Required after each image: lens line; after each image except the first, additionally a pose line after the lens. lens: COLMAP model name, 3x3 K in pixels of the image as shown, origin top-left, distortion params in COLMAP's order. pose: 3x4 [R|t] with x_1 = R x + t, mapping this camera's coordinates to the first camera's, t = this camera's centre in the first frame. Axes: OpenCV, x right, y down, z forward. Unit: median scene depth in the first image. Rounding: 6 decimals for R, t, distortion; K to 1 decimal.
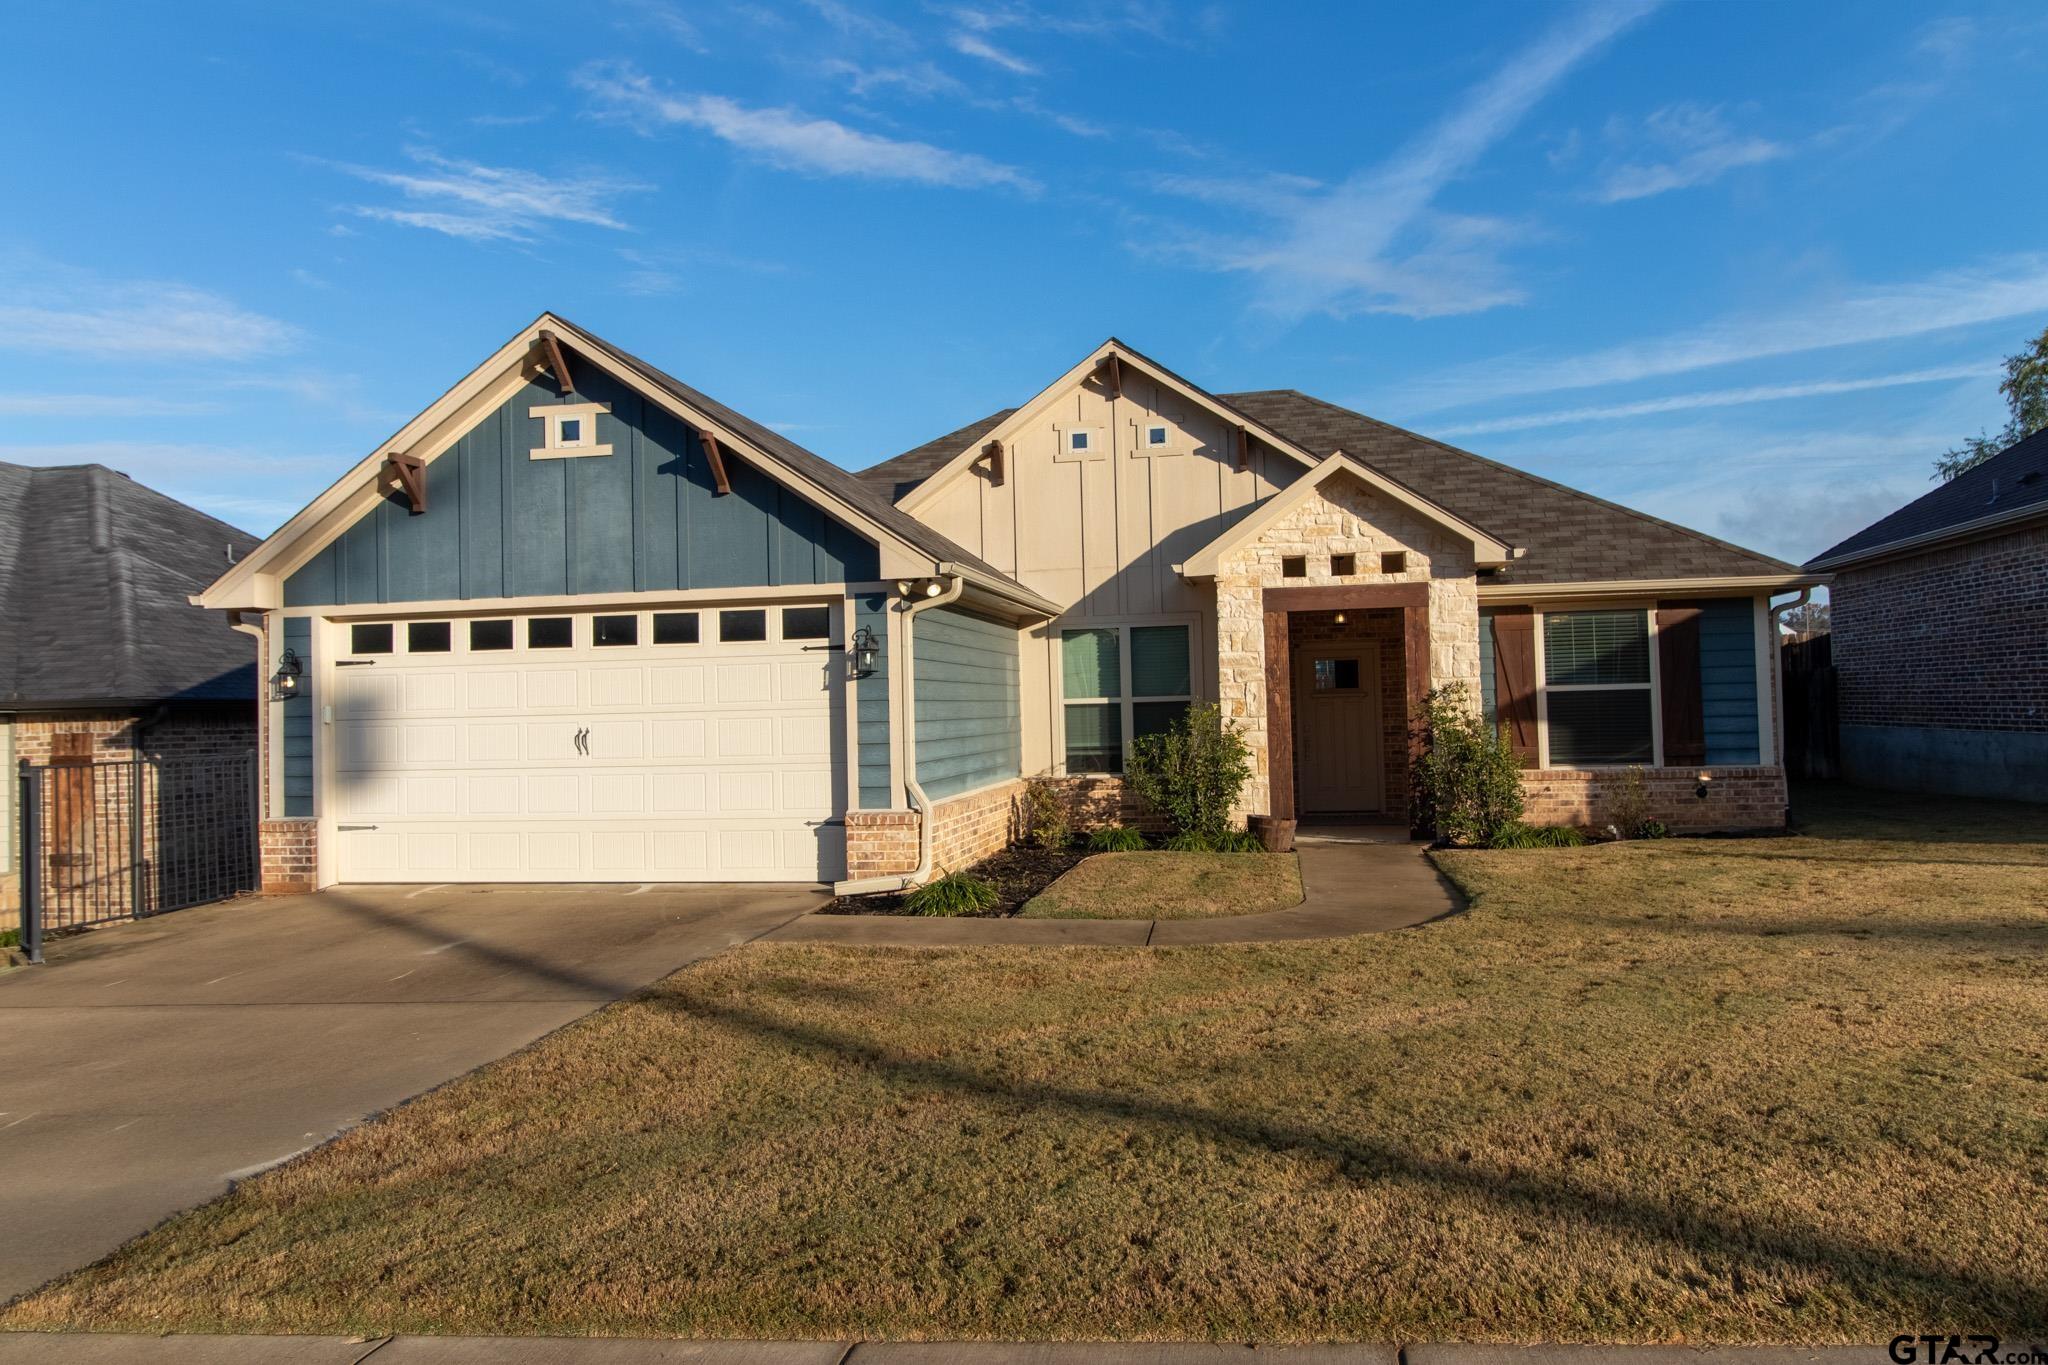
lens RADIAL K [[1381.0, 0, 1024.0], [0, 1381.0, 682.5], [0, 0, 1]] dist [0.001831, 0.000635]
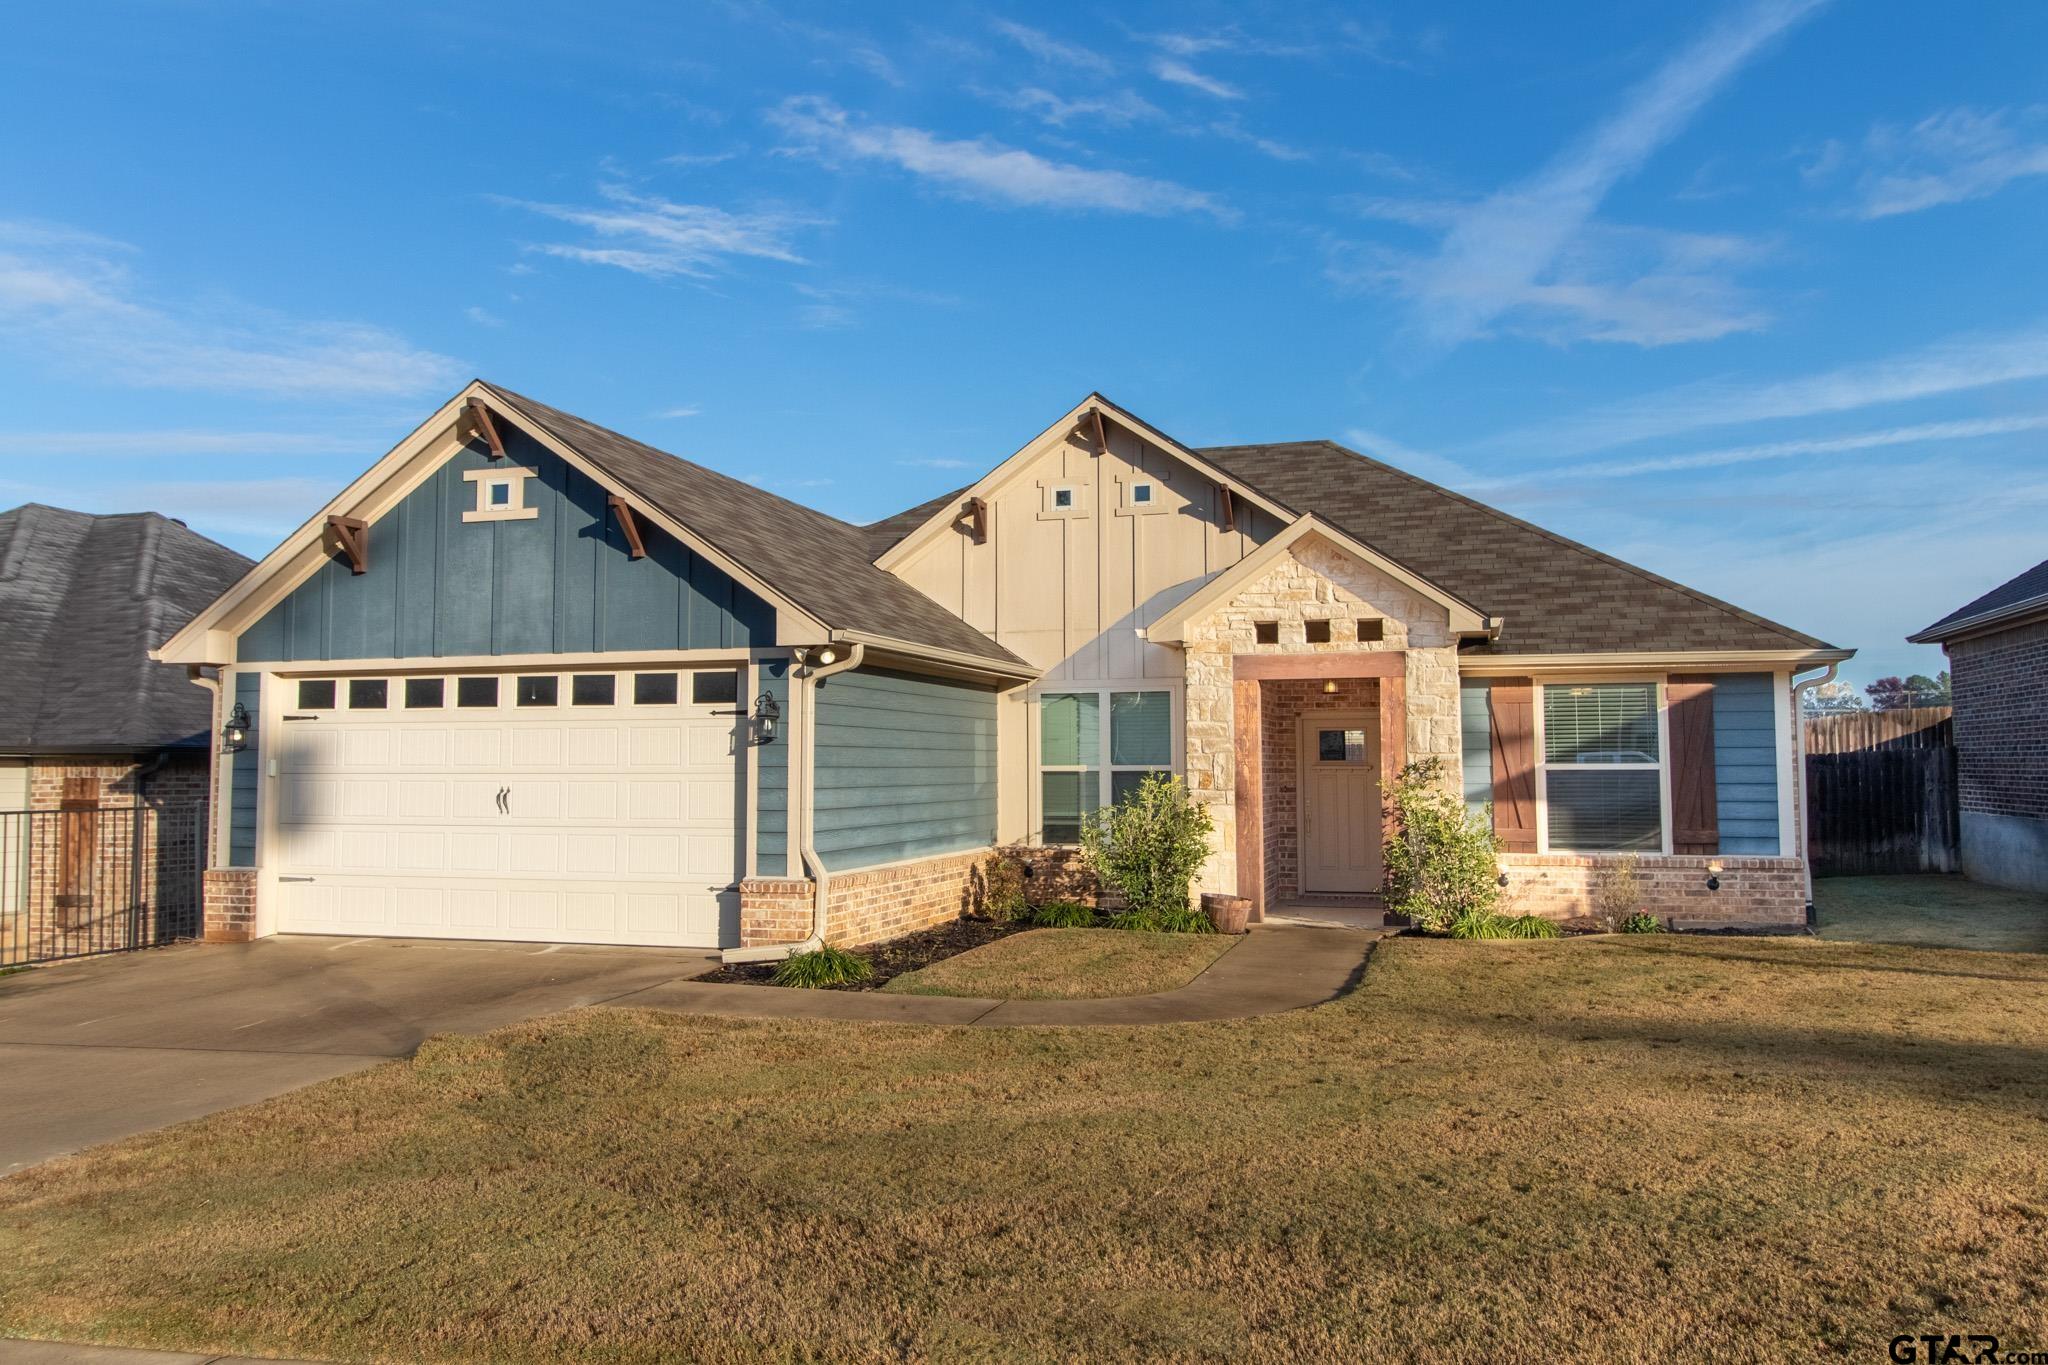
lens RADIAL K [[1494.6, 0, 1032.0], [0, 1494.6, 687.4], [0, 0, 1]] dist [0.001978, 0.000153]
pose [[0.994193, 0.016714, -0.106310, 0.144714], [-0.020136, 0.999310, -0.031197, -0.010885], [0.105715, 0.033157, 0.993843, -0.038634]]
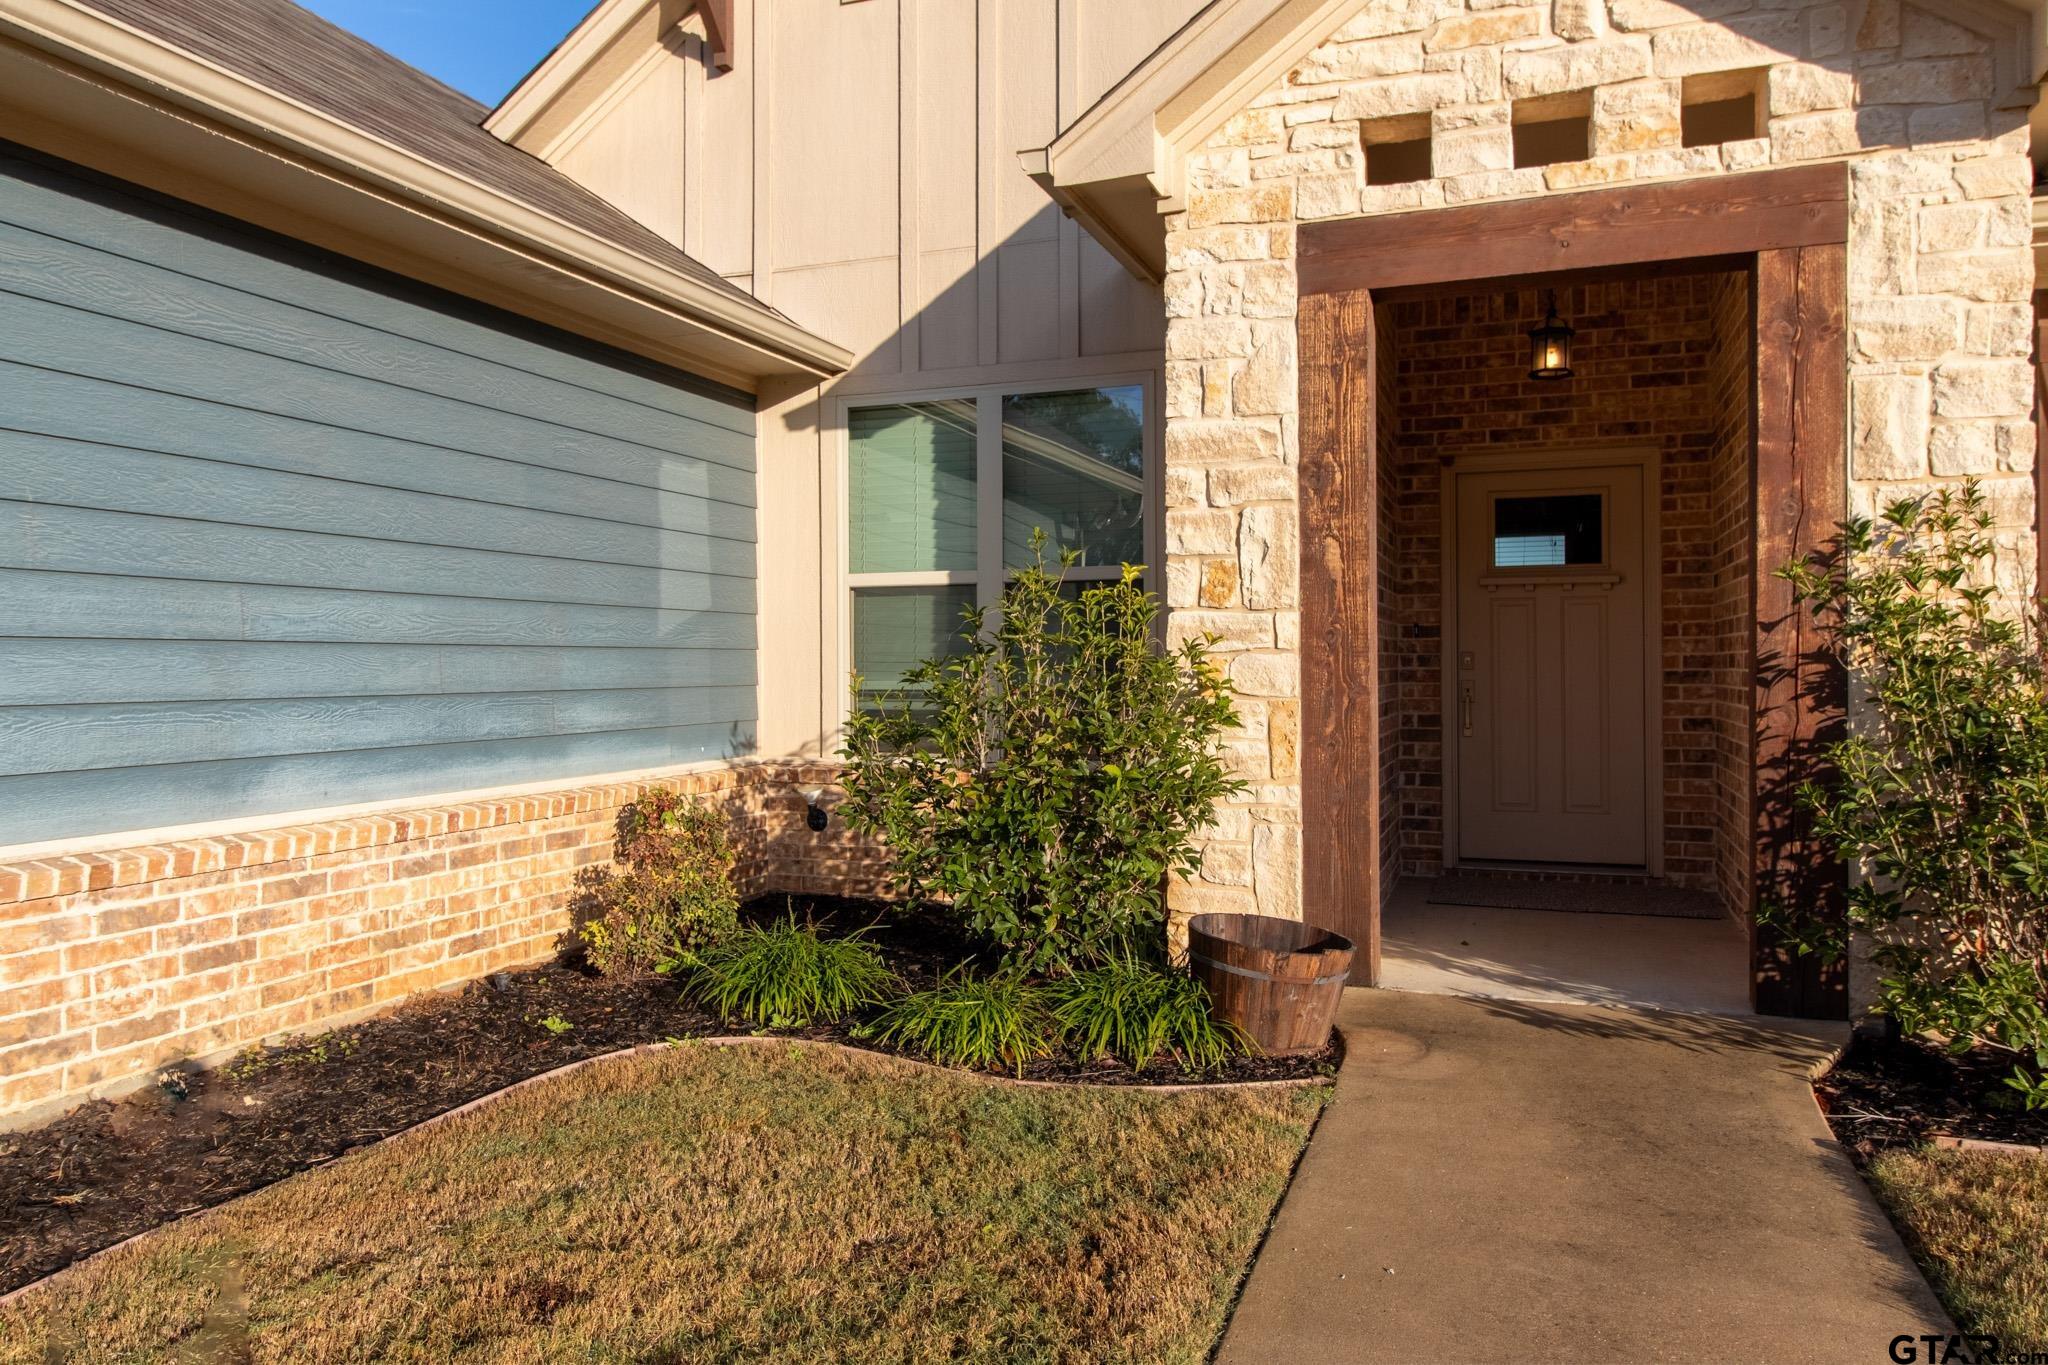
lens RADIAL K [[1381.0, 0, 1024.0], [0, 1381.0, 682.5], [0, 0, 1]] dist [0.001831, 0.000635]
pose [[0.985454, 0.022182, -0.168487, 0.166147], [-0.016252, 0.999202, 0.036495, 0.031250], [0.169162, -0.033226, 0.985028, 0.656567]]
